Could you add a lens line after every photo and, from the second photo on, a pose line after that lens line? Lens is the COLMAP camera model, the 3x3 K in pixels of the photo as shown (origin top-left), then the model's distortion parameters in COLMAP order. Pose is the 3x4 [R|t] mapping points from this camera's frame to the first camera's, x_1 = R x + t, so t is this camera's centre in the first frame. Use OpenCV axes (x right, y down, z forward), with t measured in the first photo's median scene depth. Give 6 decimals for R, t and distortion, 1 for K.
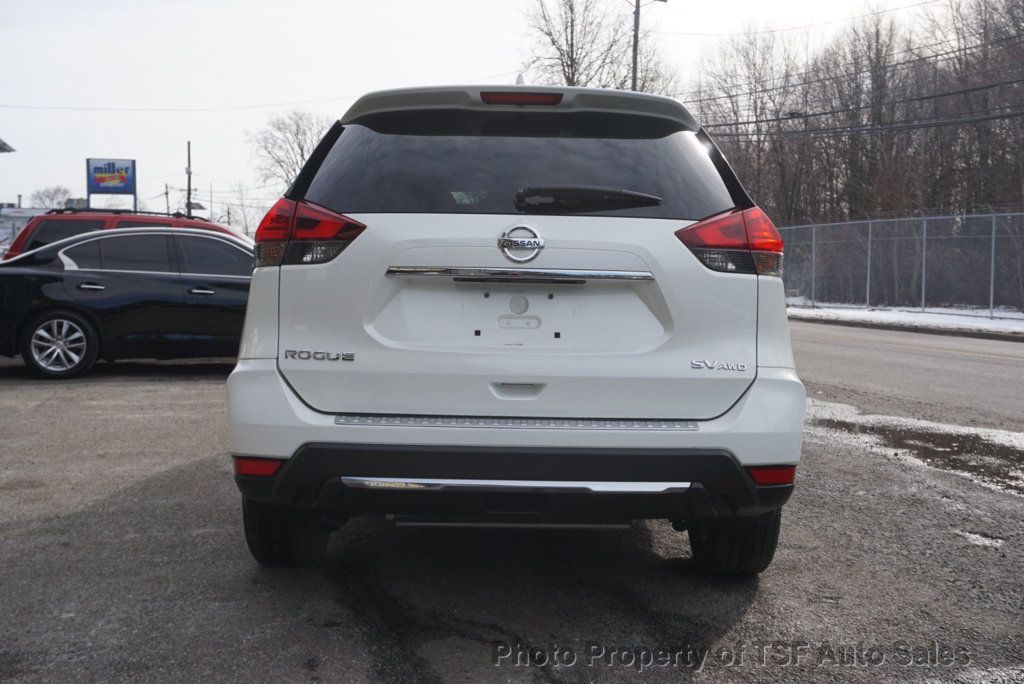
lens RADIAL K [[1037.3, 0, 508.0], [0, 1037.3, 340.9], [0, 0, 1]] dist [0.014777, 0.000000]
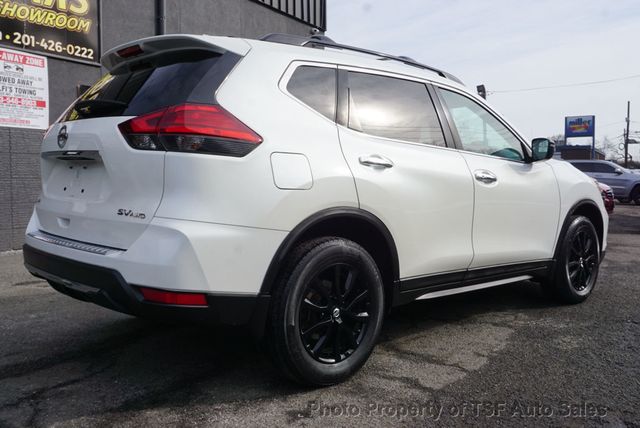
lens RADIAL K [[588.3, 0, 322.1], [0, 588.3, 218.6], [0, 0, 1]] dist [0.013644, 0.000000]
pose [[0.674695, 0.050735, -0.736351, 0.563189], [-0.056014, 0.998277, 0.017458, 0.000366], [0.735968, 0.029467, 0.676375, 0.362595]]
